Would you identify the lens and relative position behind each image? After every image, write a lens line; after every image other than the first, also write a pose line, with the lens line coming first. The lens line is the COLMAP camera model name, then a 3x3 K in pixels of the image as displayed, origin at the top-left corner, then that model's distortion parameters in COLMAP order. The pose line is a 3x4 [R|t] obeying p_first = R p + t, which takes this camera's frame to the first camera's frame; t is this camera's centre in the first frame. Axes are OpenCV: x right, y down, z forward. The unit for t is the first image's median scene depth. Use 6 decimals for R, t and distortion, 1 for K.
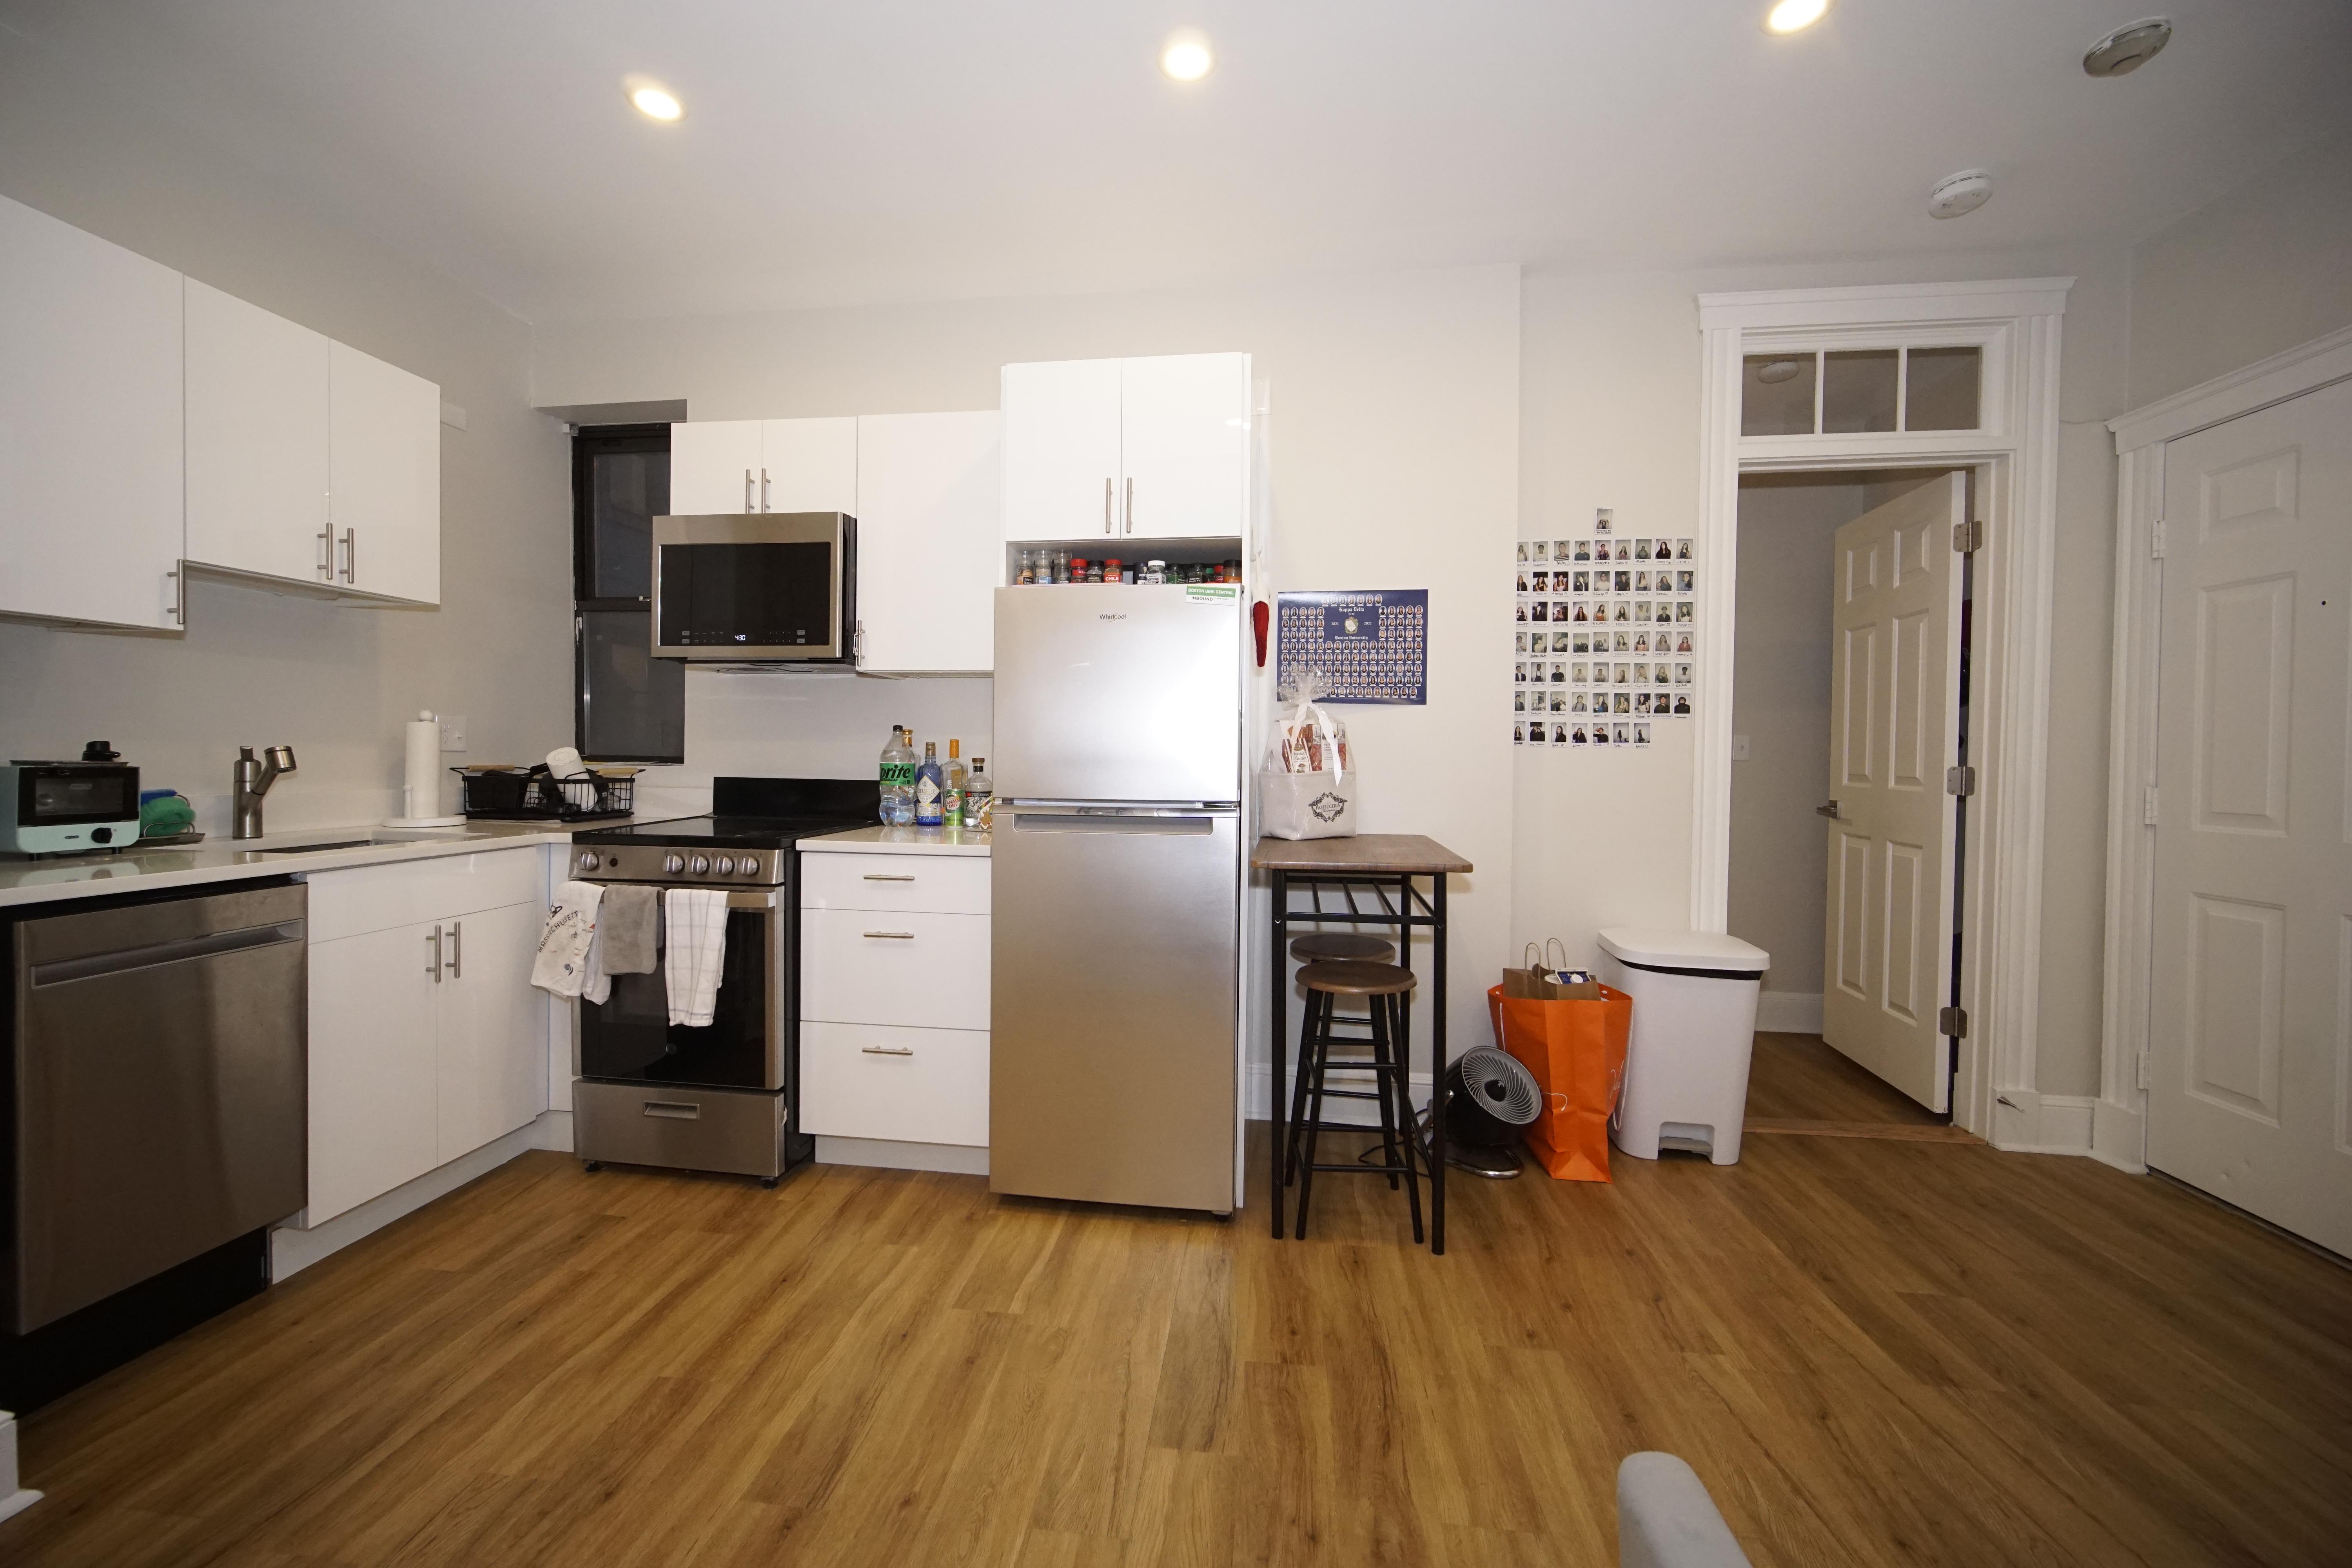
lens RADIAL K [[928.2, 0, 1156.3], [0, 928.2, 772.2], [0, 0, 1]] dist [-0.010205, 0.002145]
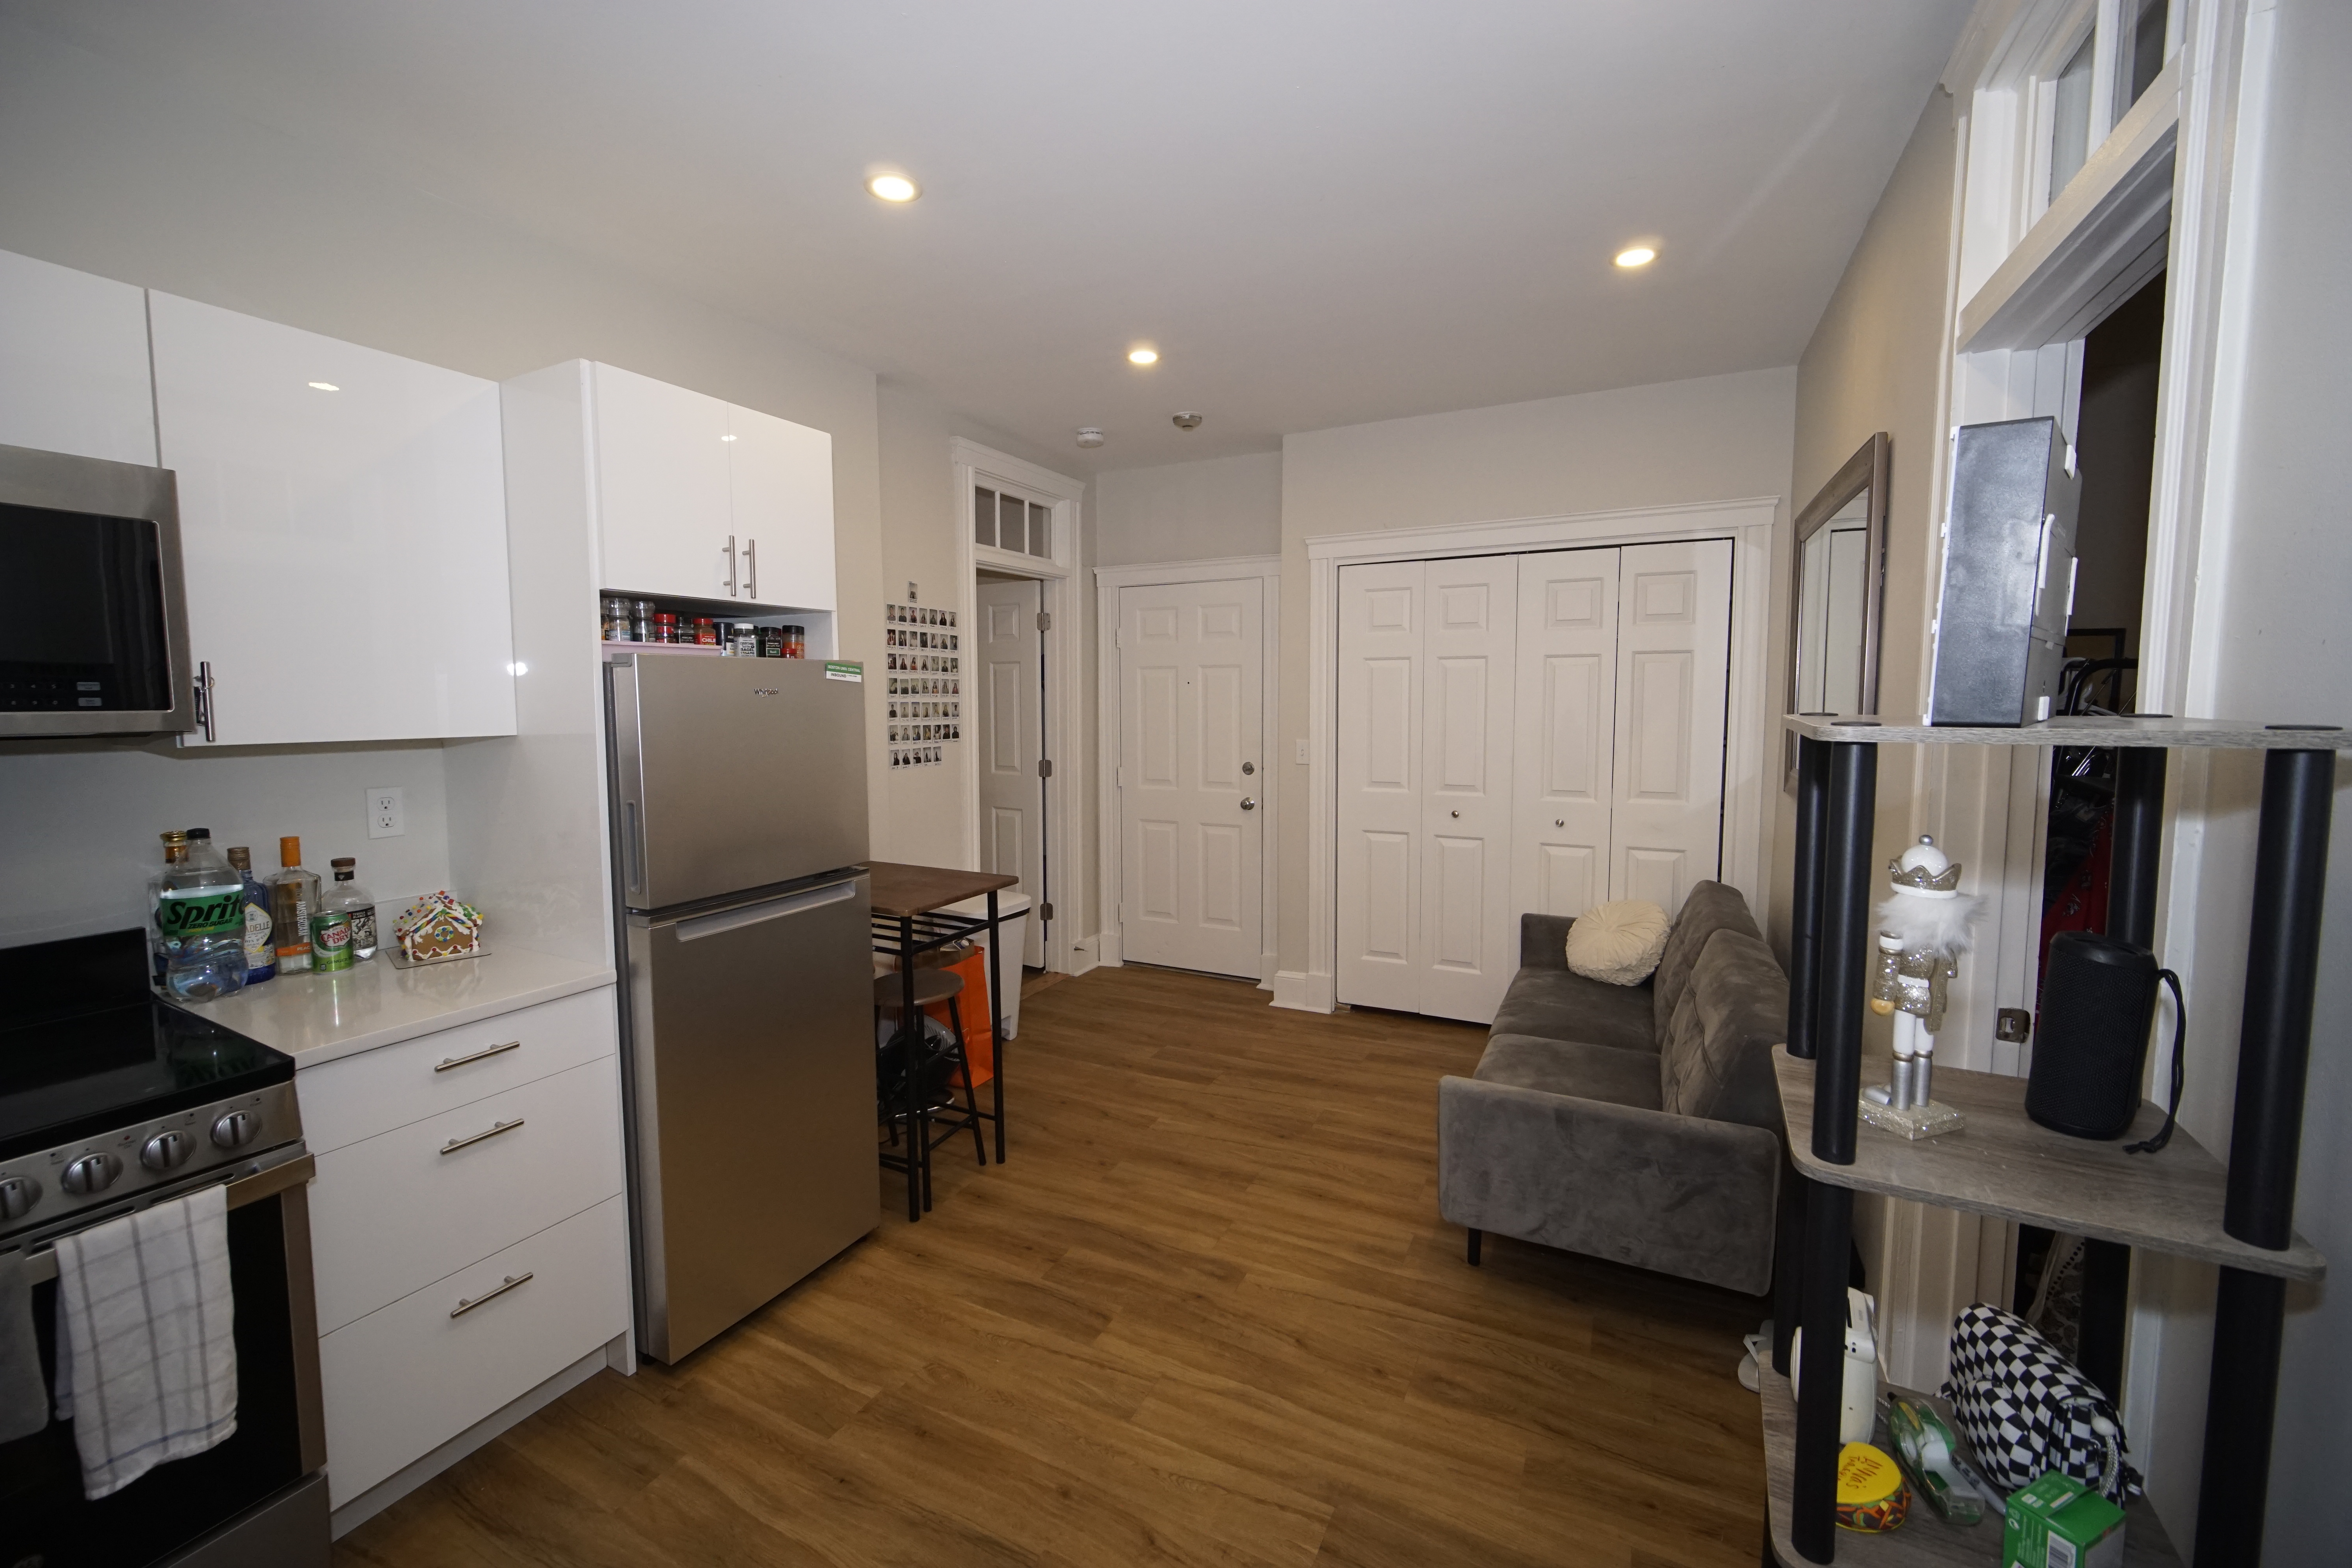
lens RADIAL K [[928.2, 0, 1157.5], [0, 928.2, 769.1], [0, 0, 1]] dist [-0.010205, 0.002145]
pose [[0.340232, -0.087282, 0.936282, -0.674929], [0.030332, 0.996183, 0.081844, -0.129212], [-0.939852, 0.000553, 0.341581, 0.252800]]
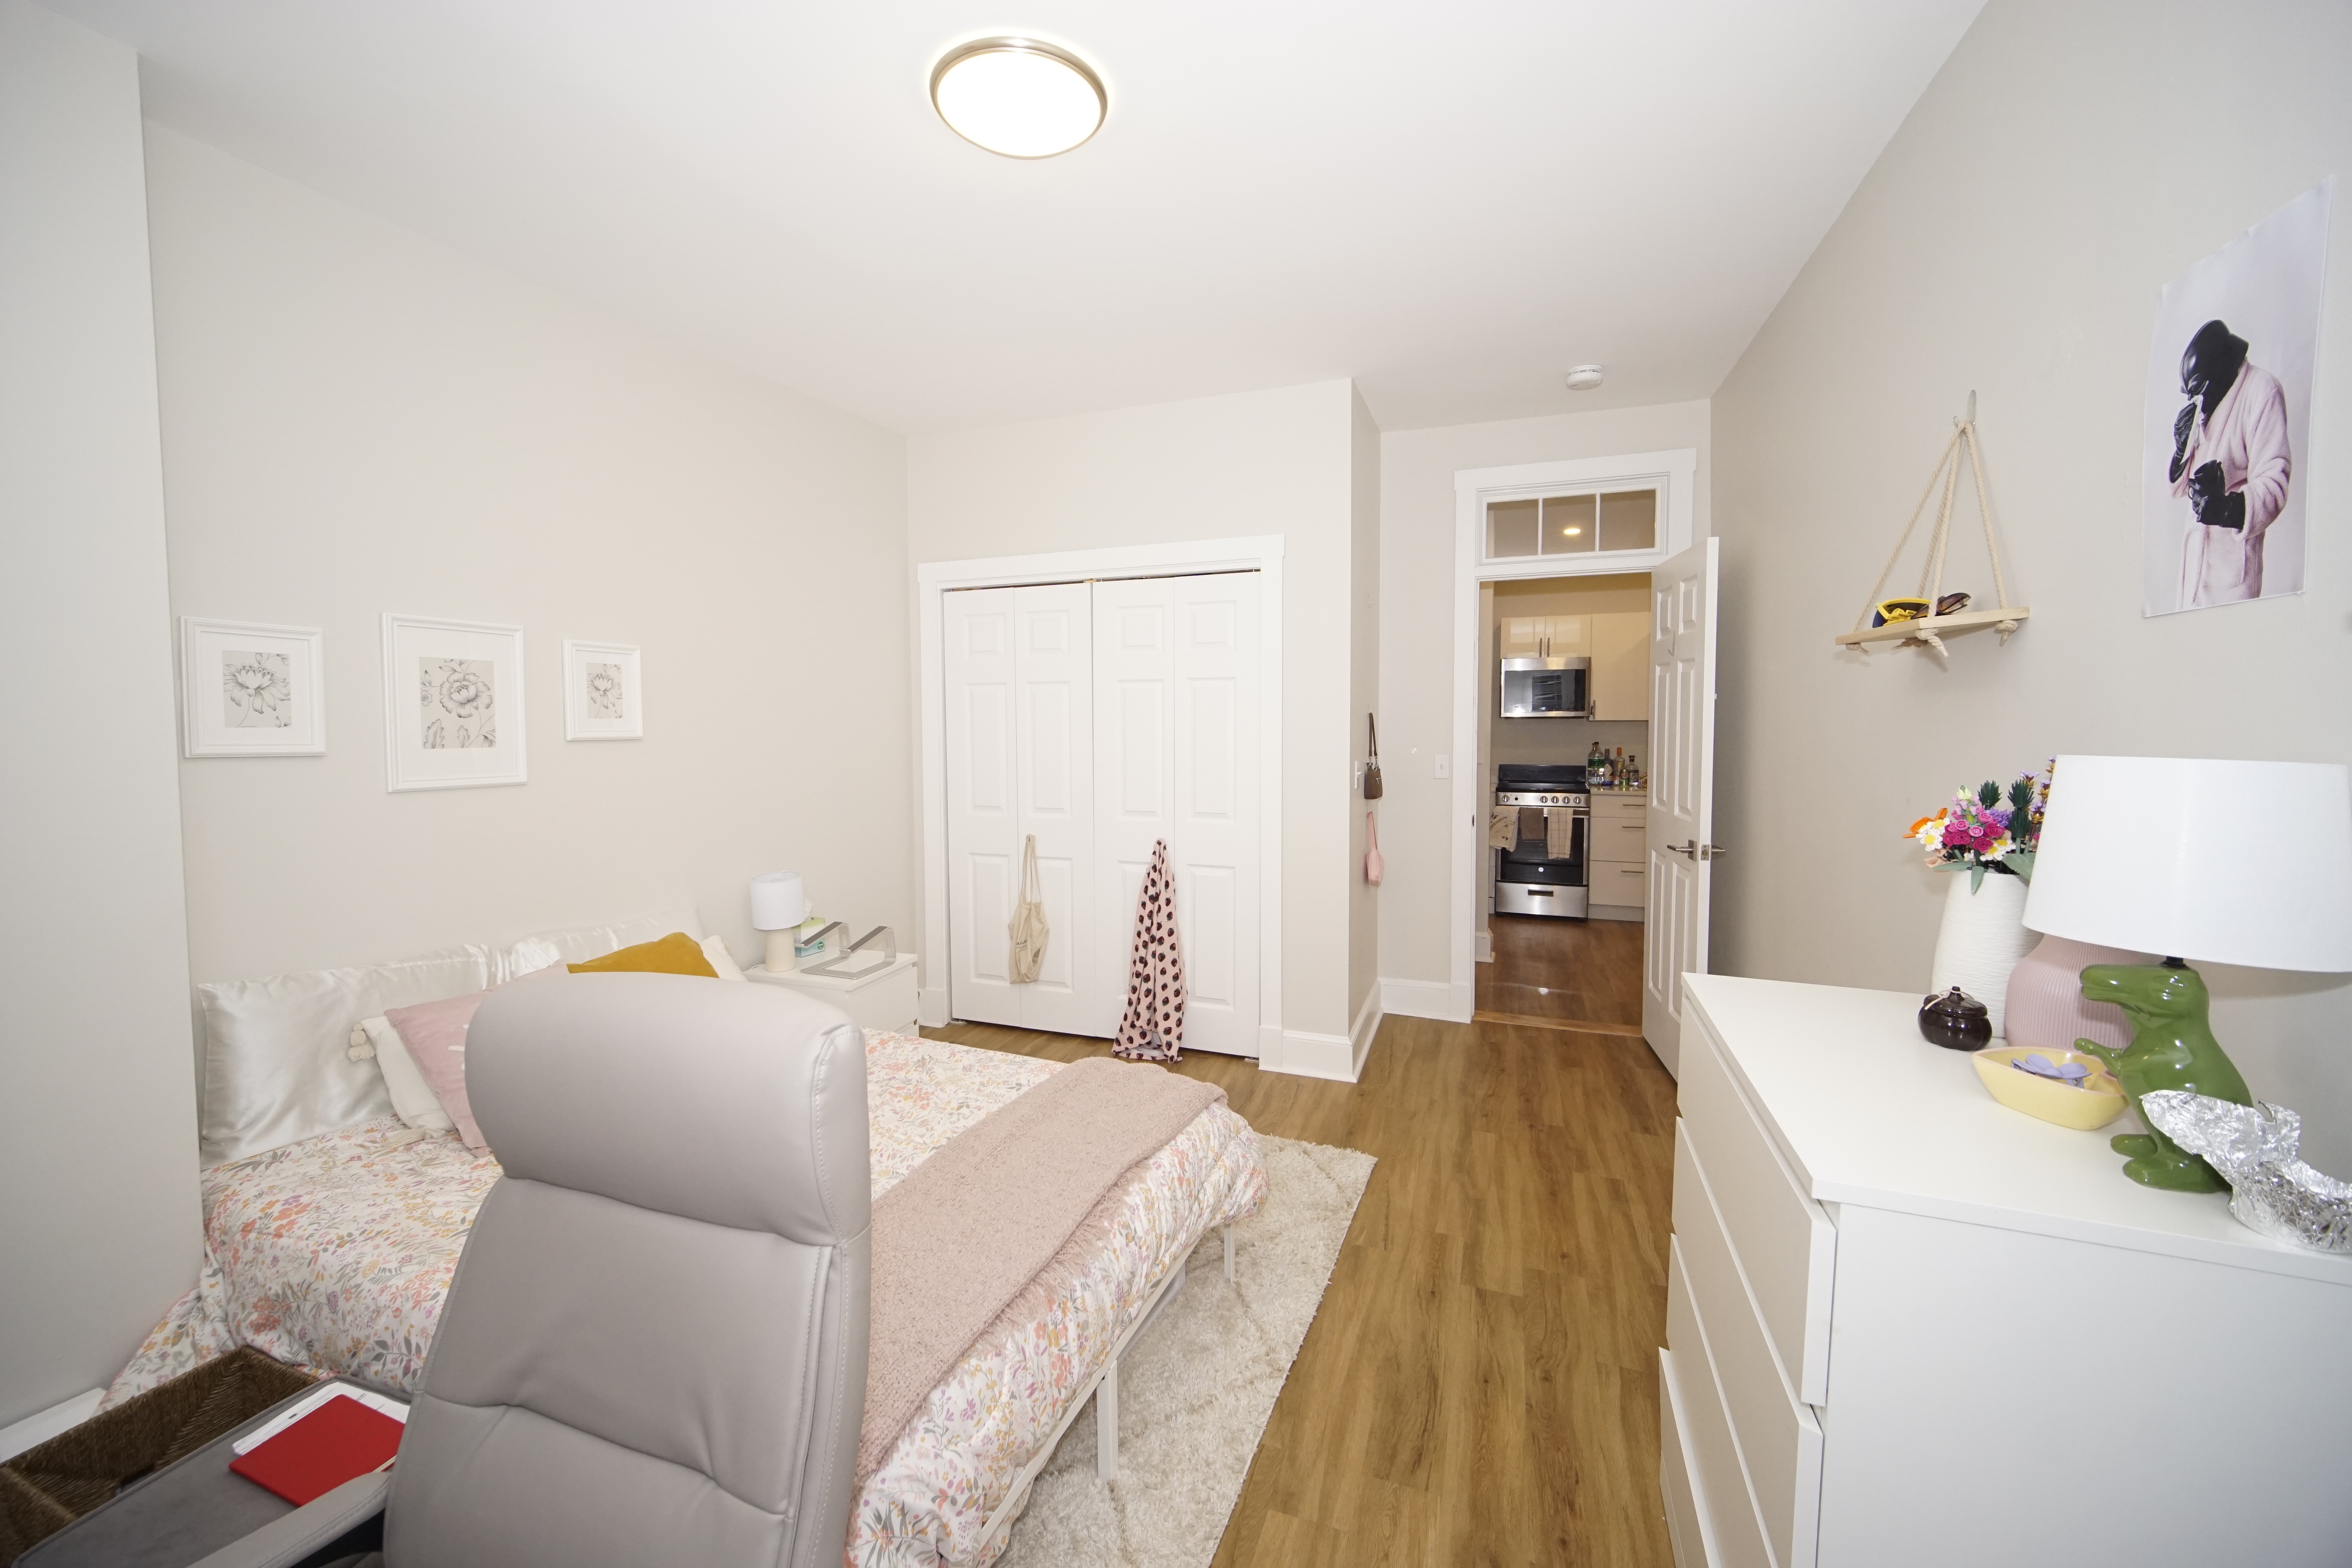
lens RADIAL K [[928.2, 0, 1159.1], [0, 928.2, 773.4], [0, 0, 1]] dist [-0.010205, 0.002145]
pose [[0.972246, -0.002821, -0.233946, -0.881486], [0.012564, 0.999114, 0.040169, -0.086739], [0.233625, -0.041994, 0.971419, -1.660769]]
